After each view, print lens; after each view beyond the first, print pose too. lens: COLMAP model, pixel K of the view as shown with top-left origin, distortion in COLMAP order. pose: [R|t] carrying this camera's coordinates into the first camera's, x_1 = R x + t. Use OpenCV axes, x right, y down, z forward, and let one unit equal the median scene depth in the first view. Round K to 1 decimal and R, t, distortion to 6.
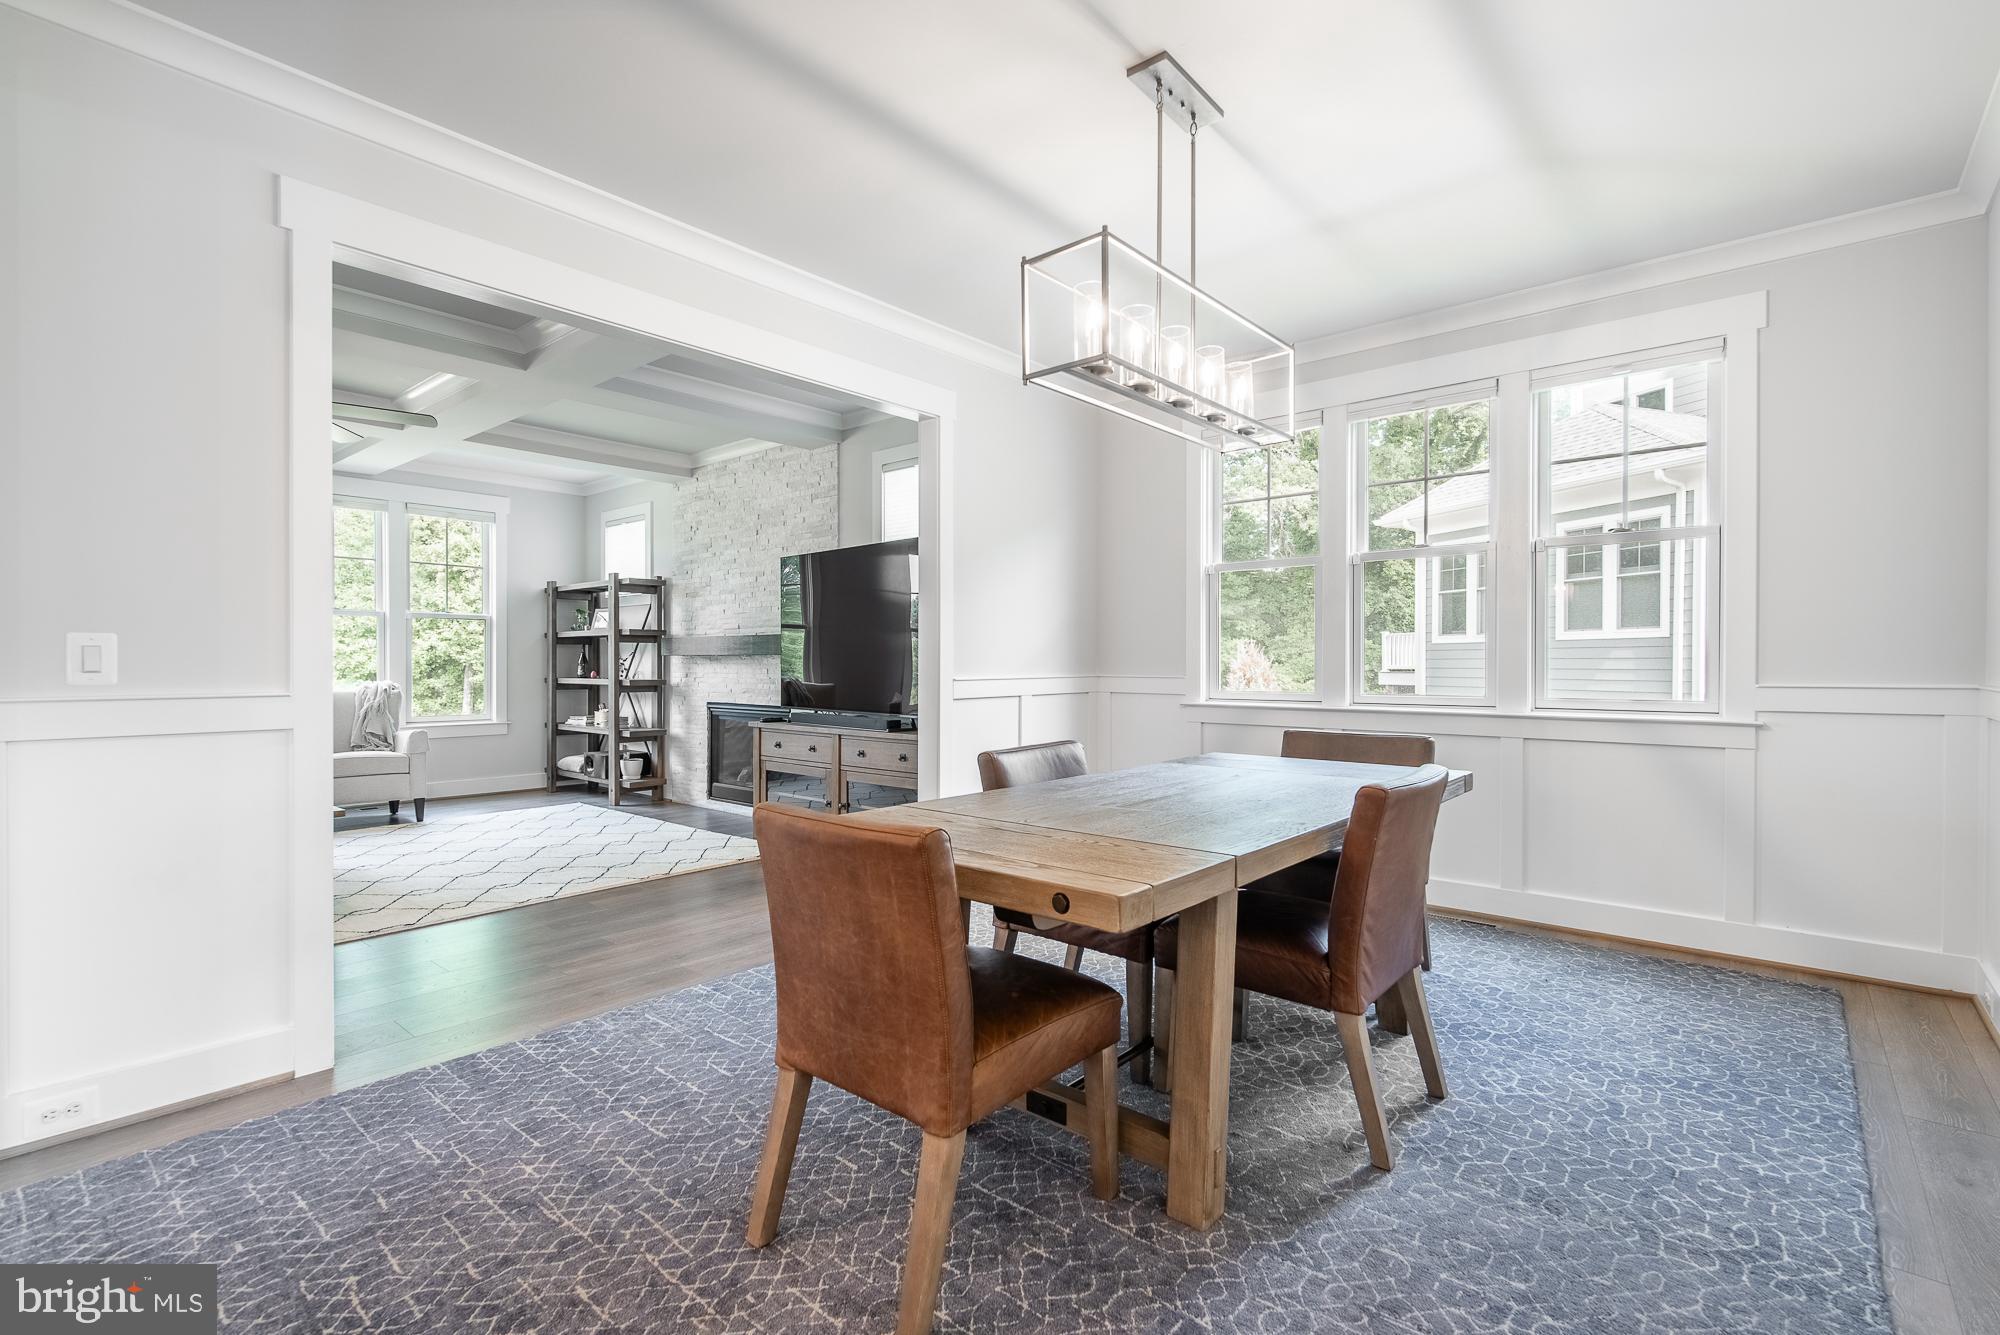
lens RADIAL K [[918.2, 0, 1003.7], [0, 918.2, 671.5], [0, 0, 1]] dist [0.002026, -0.001434]
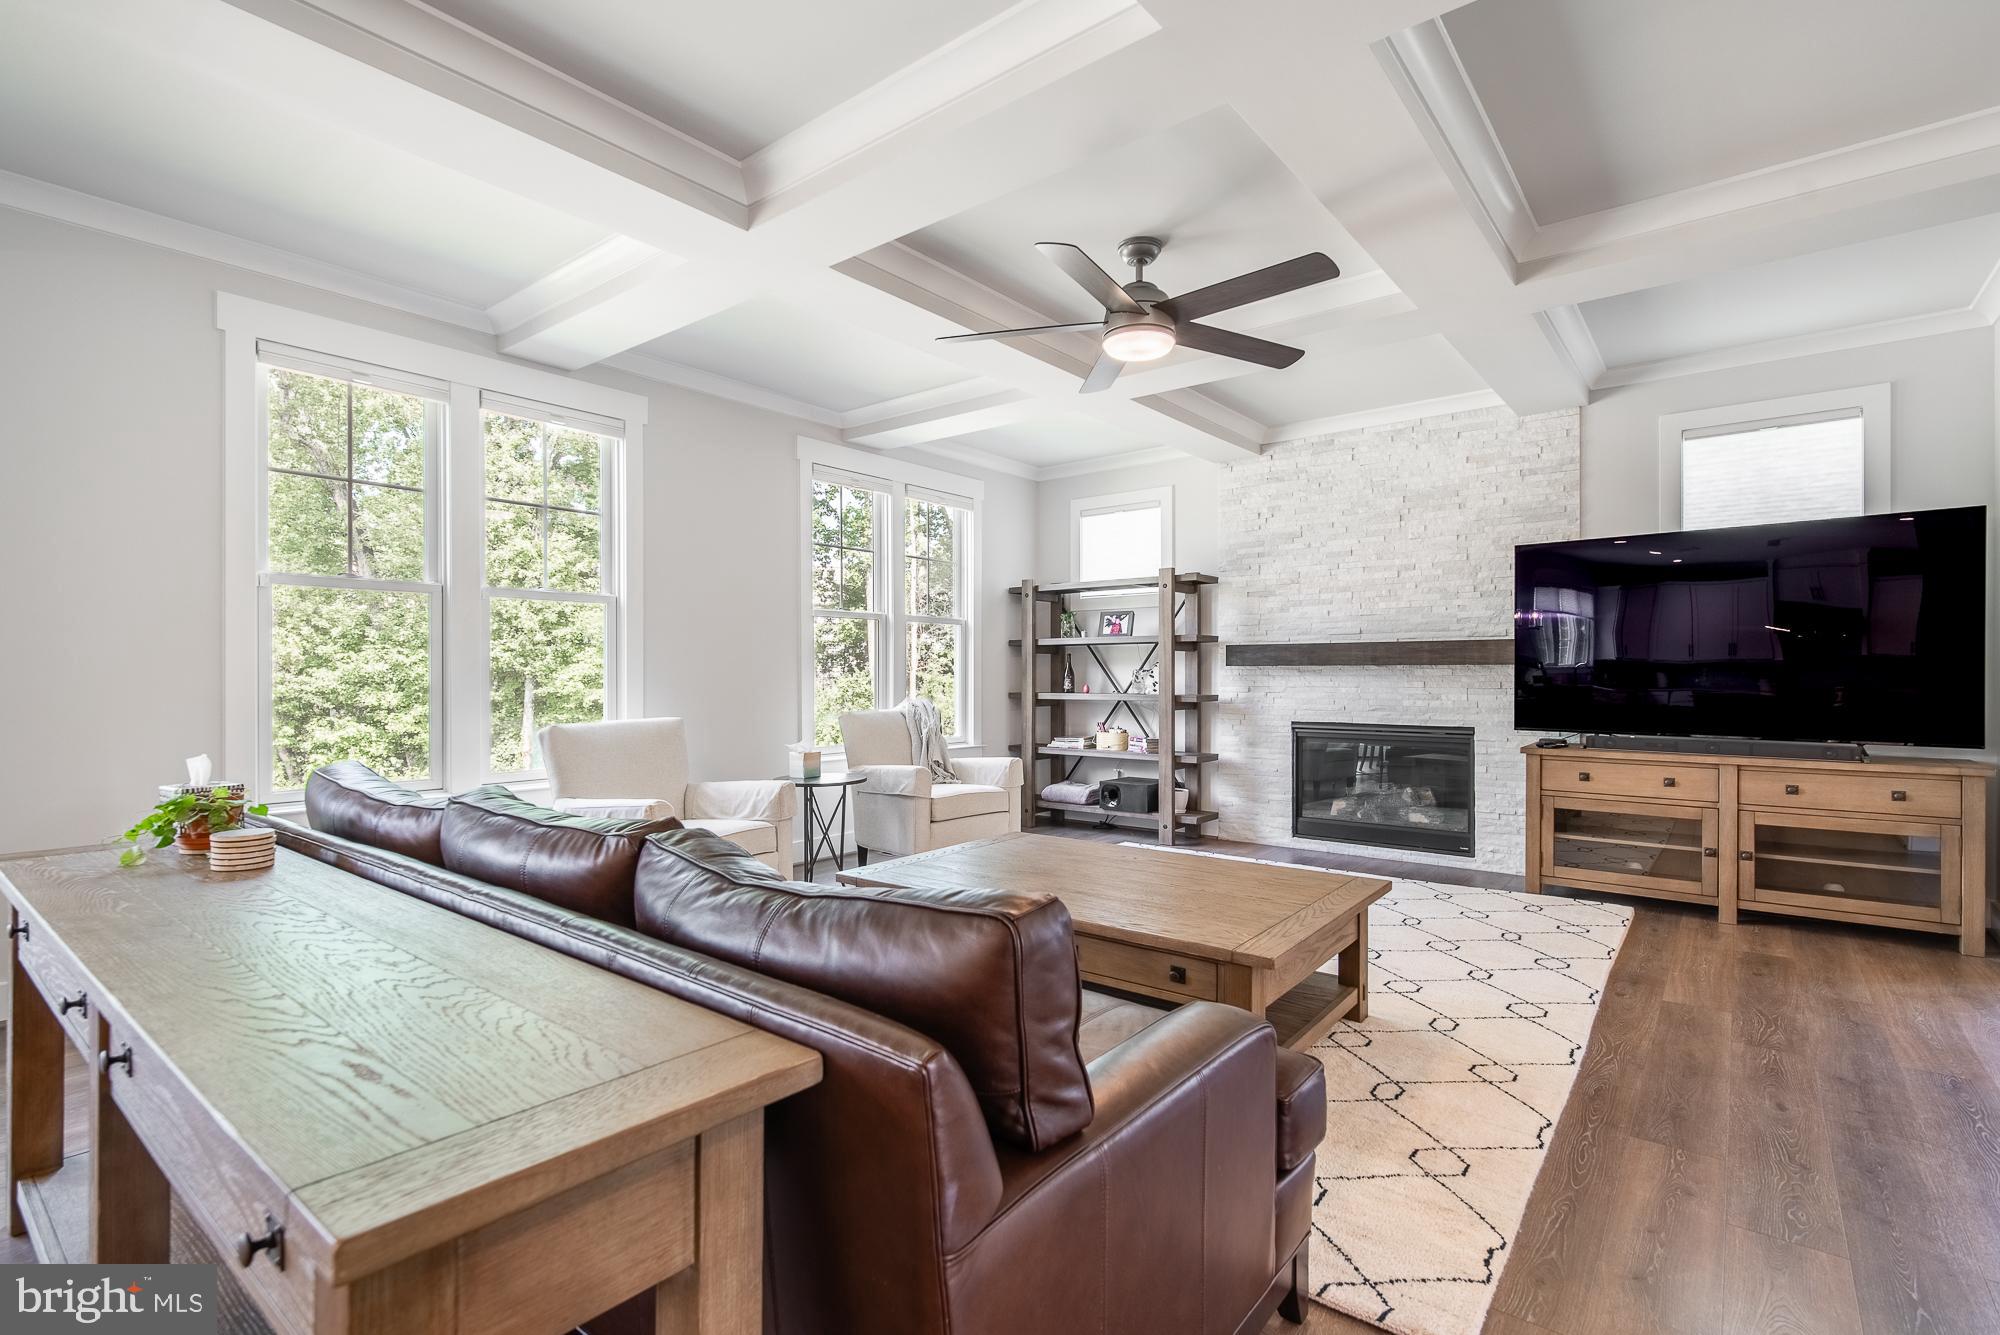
lens RADIAL K [[918.2, 0, 996.8], [0, 918.2, 673.3], [0, 0, 1]] dist [0.002026, -0.001434]
pose [[0.999239, -0.006963, 0.038368, -0.614302], [0.007186, 0.999958, -0.005692, -0.007657], [-0.038326, 0.005963, 0.999247, 0.167777]]
